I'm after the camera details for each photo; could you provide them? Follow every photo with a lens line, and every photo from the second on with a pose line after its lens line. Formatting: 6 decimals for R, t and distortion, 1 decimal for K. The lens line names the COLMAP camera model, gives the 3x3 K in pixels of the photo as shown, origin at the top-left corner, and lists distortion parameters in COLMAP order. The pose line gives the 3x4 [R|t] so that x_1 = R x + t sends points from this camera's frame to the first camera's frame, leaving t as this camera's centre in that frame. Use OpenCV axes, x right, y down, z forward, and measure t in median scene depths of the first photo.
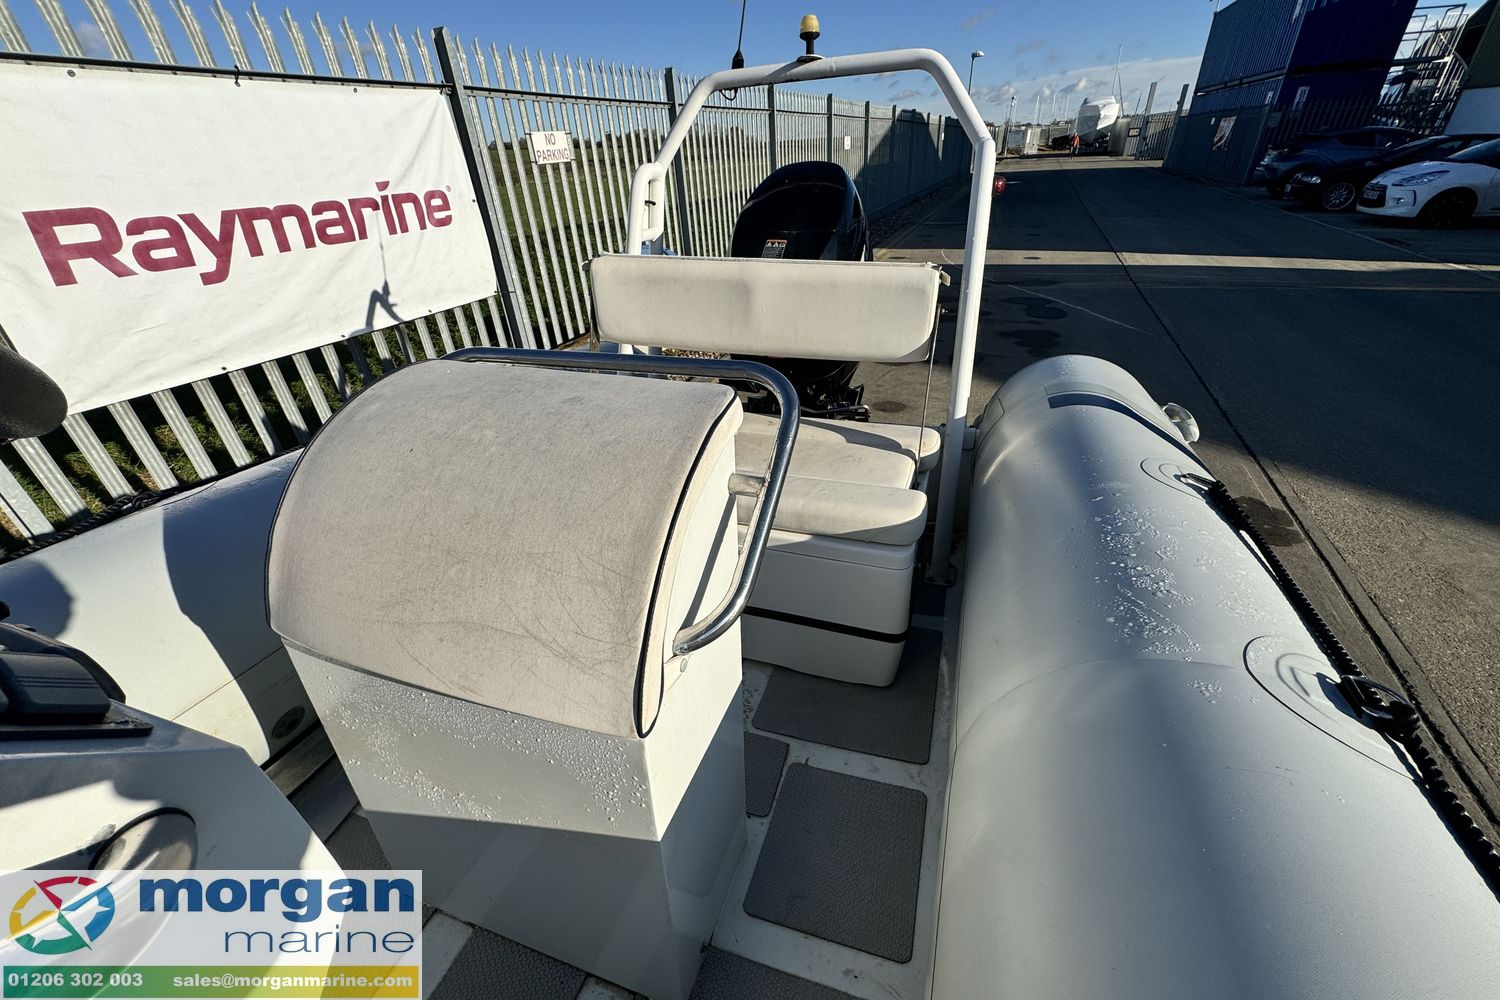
lens RADIAL K [[610.8, 0, 750.0], [0, 610.8, 500.0], [0, 0, 1]] dist [0.004738, -0.000221]
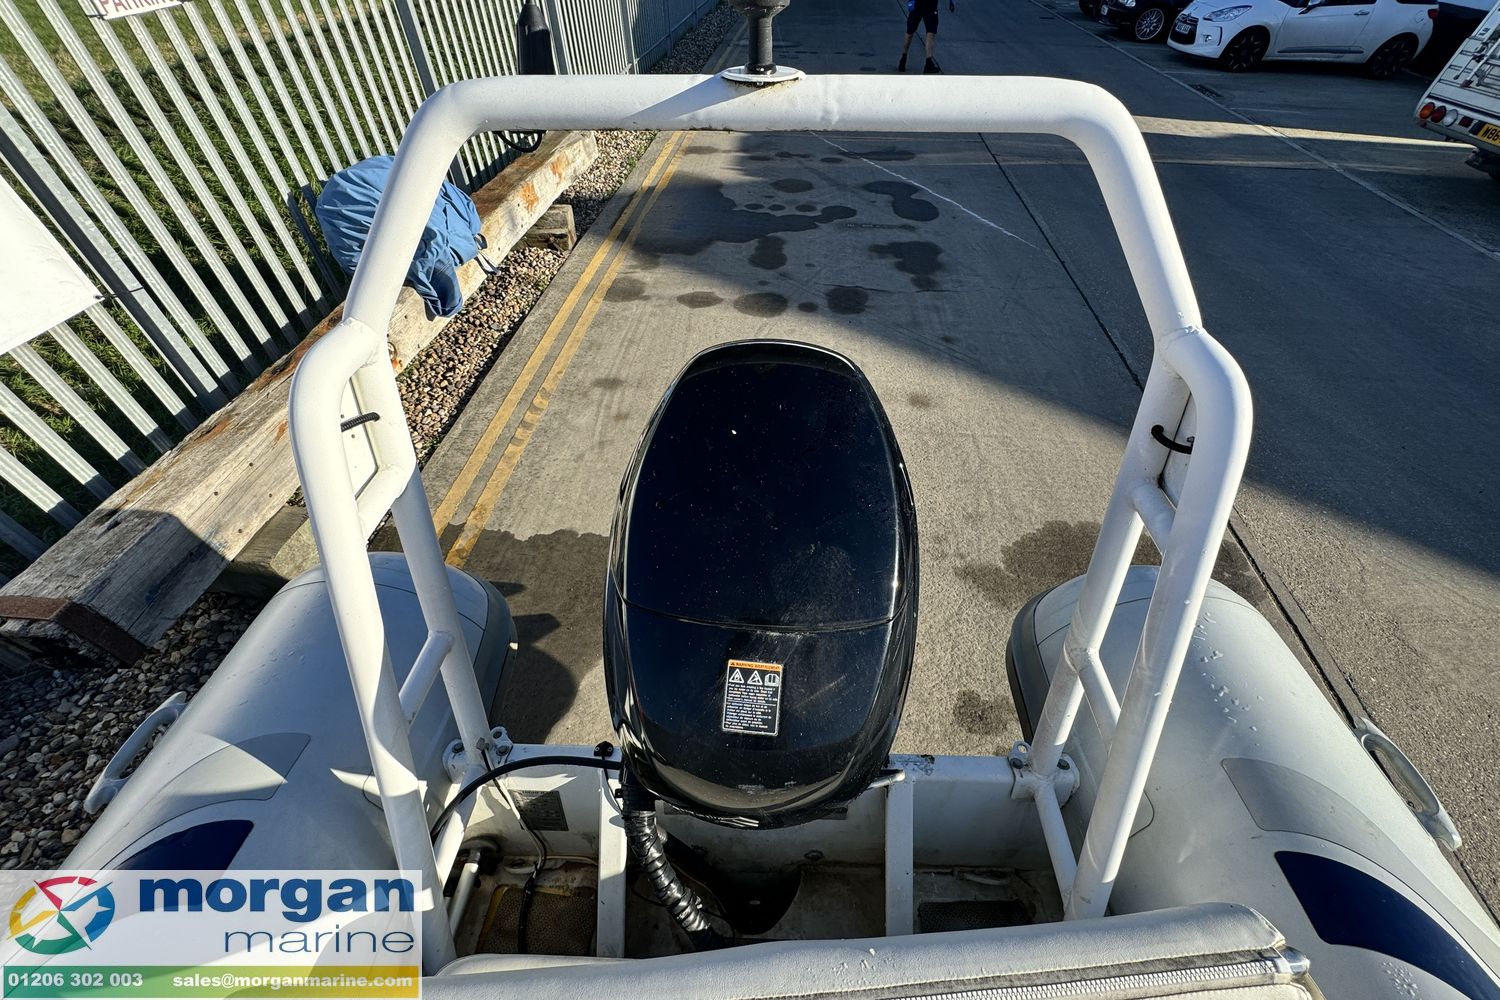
lens RADIAL K [[610.8, 0, 750.0], [0, 610.8, 500.0], [0, 0, 1]] dist [0.004738, -0.000221]
pose [[0.956147, -0.159865, 0.245412, -0.009200], [0.091905, 0.959343, 0.266860, -0.154968], [-0.278095, -0.232603, 0.931965, 0.164777]]
